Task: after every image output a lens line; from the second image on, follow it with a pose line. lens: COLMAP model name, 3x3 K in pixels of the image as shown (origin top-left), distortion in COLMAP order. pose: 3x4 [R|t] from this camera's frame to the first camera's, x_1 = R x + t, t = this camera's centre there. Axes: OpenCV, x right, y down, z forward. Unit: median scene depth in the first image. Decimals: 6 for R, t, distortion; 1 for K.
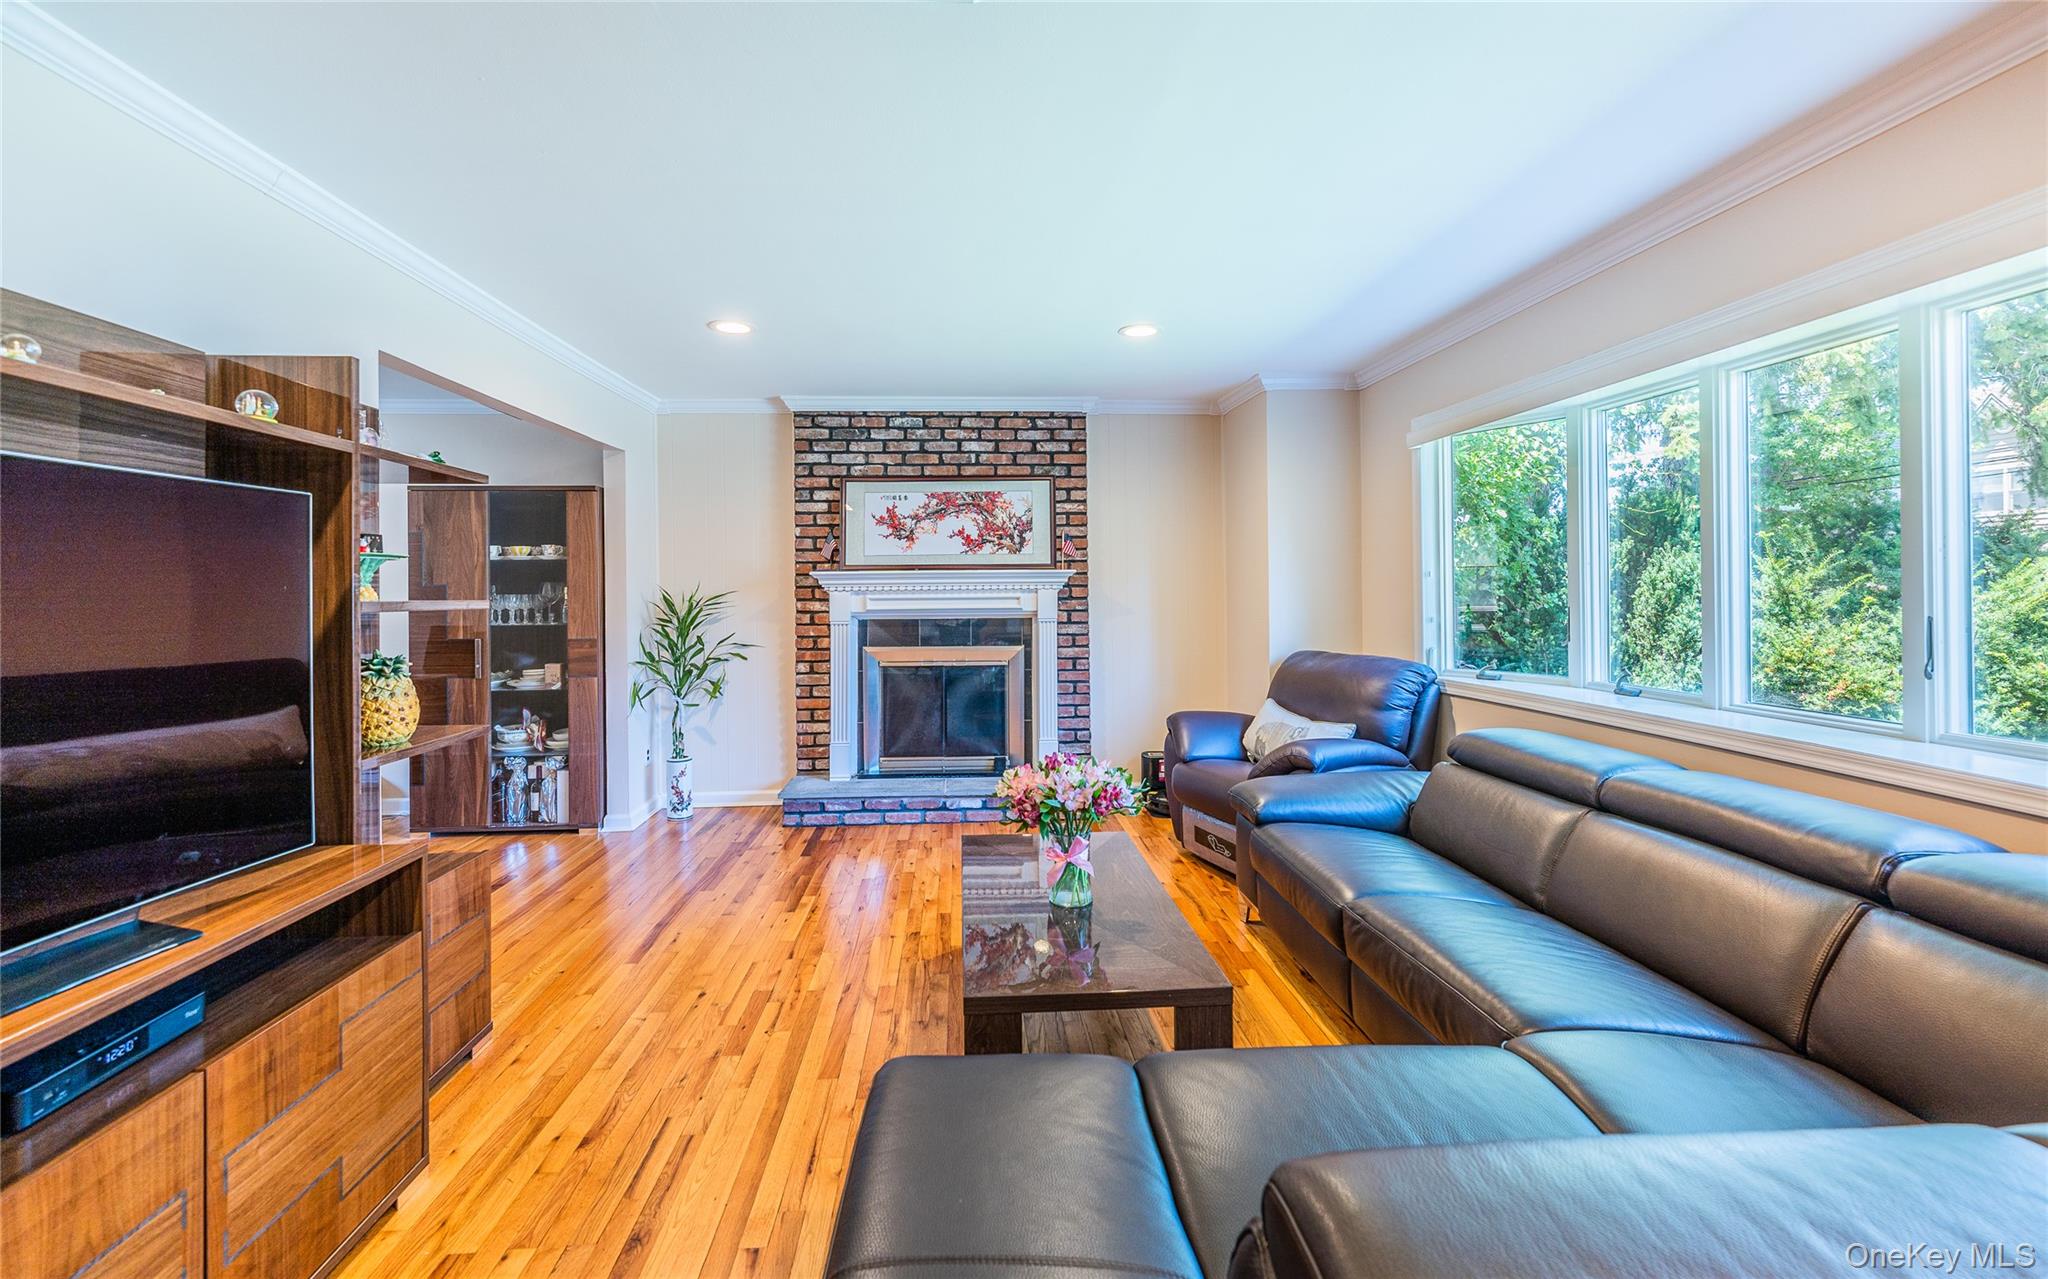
lens RADIAL K [[846.6, 0, 1006.2], [0, 846.6, 581.3], [0, 0, 1]] dist [0.000257, -0.000075]
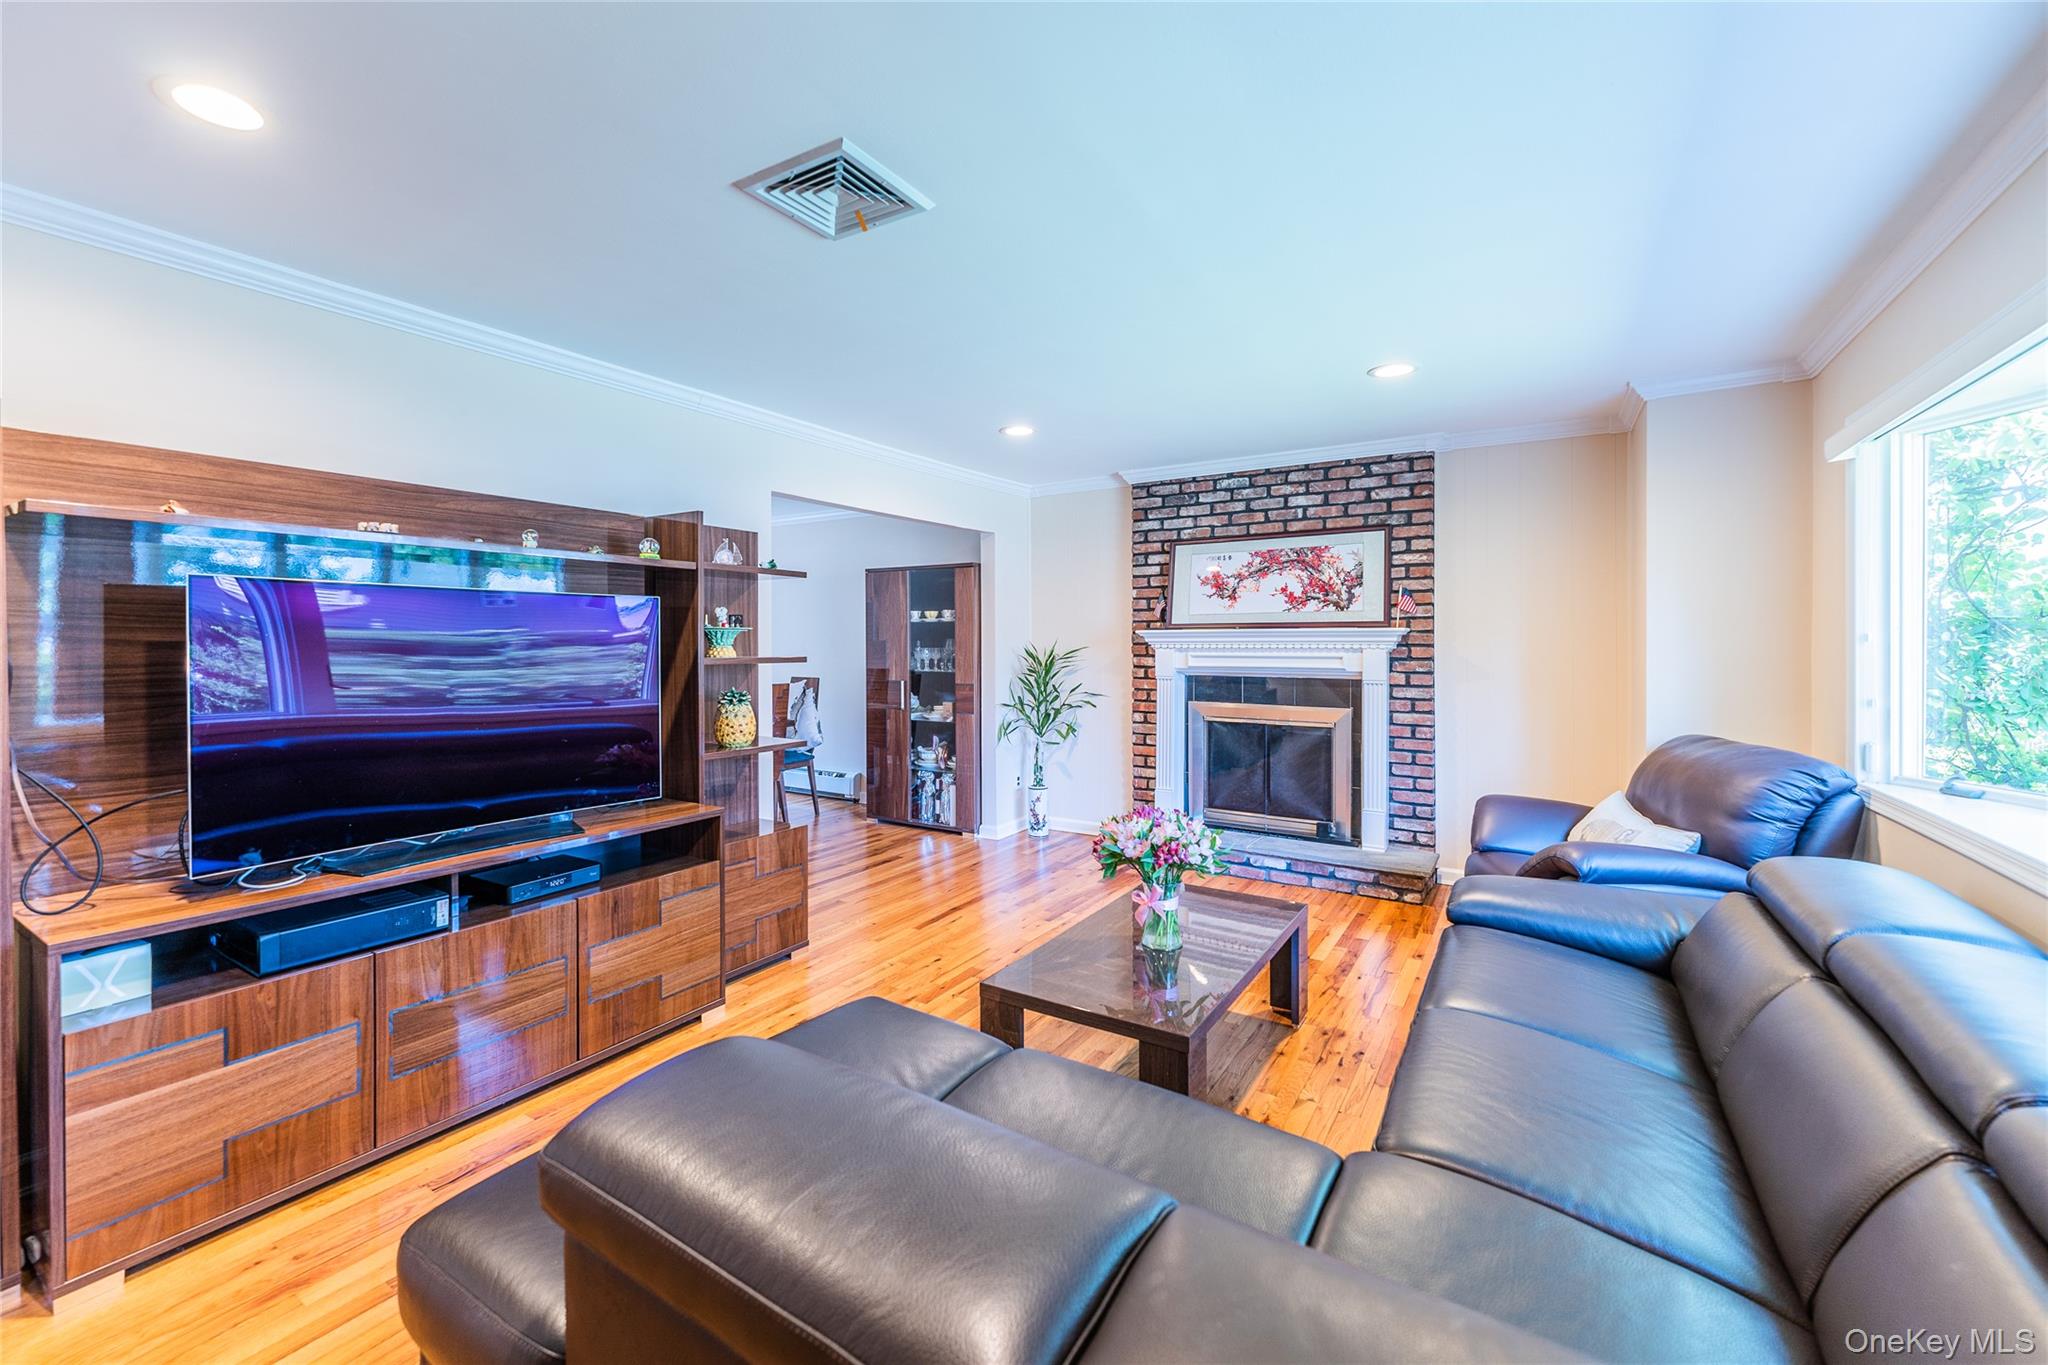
lens RADIAL K [[840.3, 0, 974.1], [0, 840.3, 643.9], [0, 0, 1]] dist [0.002220, -0.000415]
pose [[0.798994, 0.009322, -0.601266, 0.247108], [0.000930, 0.999859, 0.016737, -0.011743], [0.601338, -0.013932, 0.798873, 0.001308]]
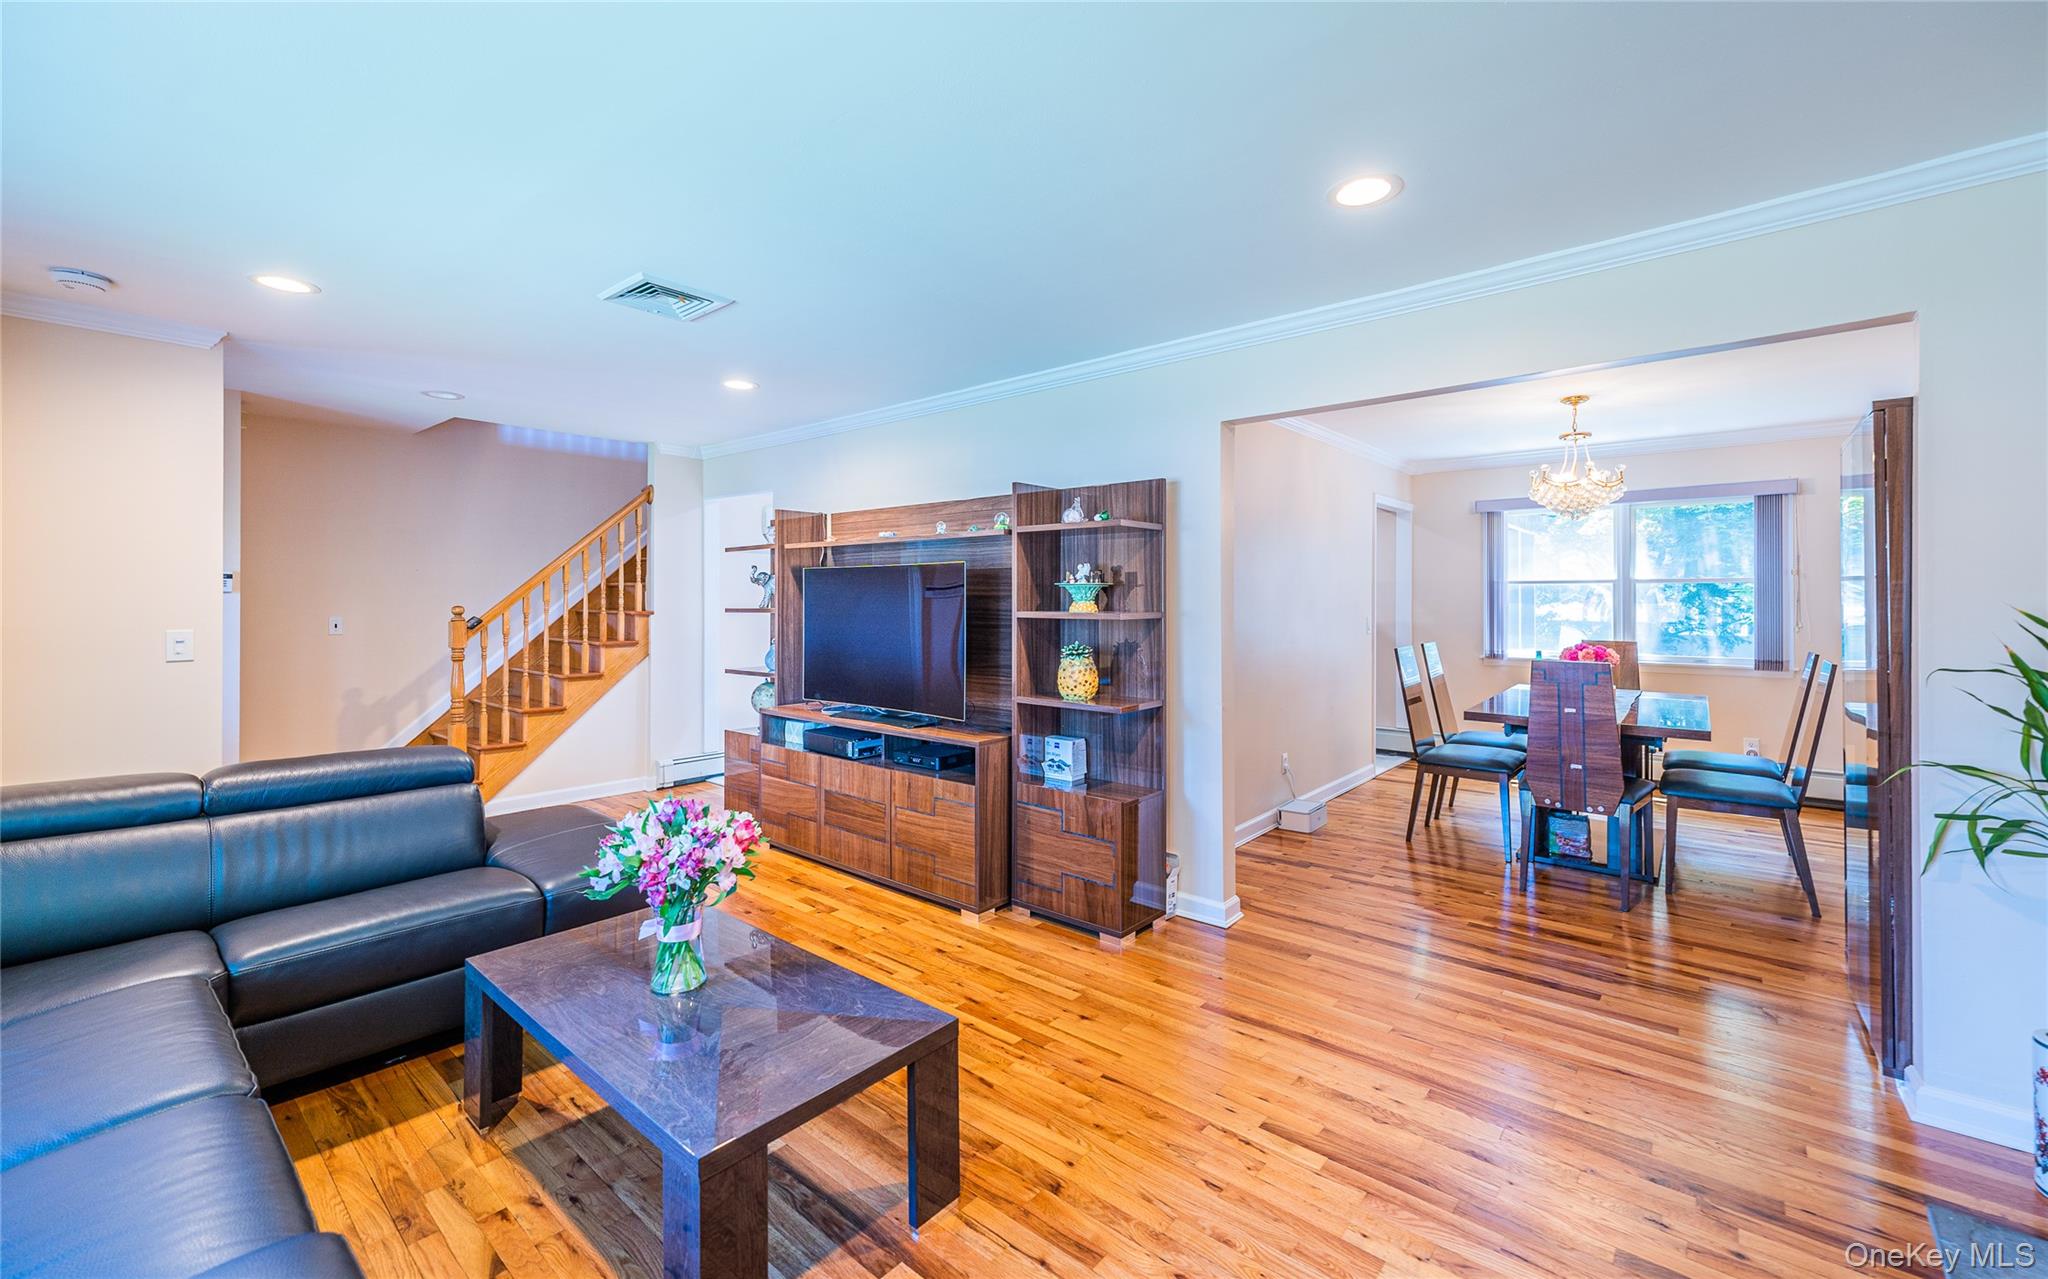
lens RADIAL K [[846.6, 0, 1063.0], [0, 846.6, 598.1], [0, 0, 1]] dist [0.000257, -0.000075]
pose [[-0.675147, 0.015808, -0.737514, 0.205039], [0.015719, 0.999852, 0.007041, -0.006199], [0.737516, -0.006839, -0.675295, 0.882860]]
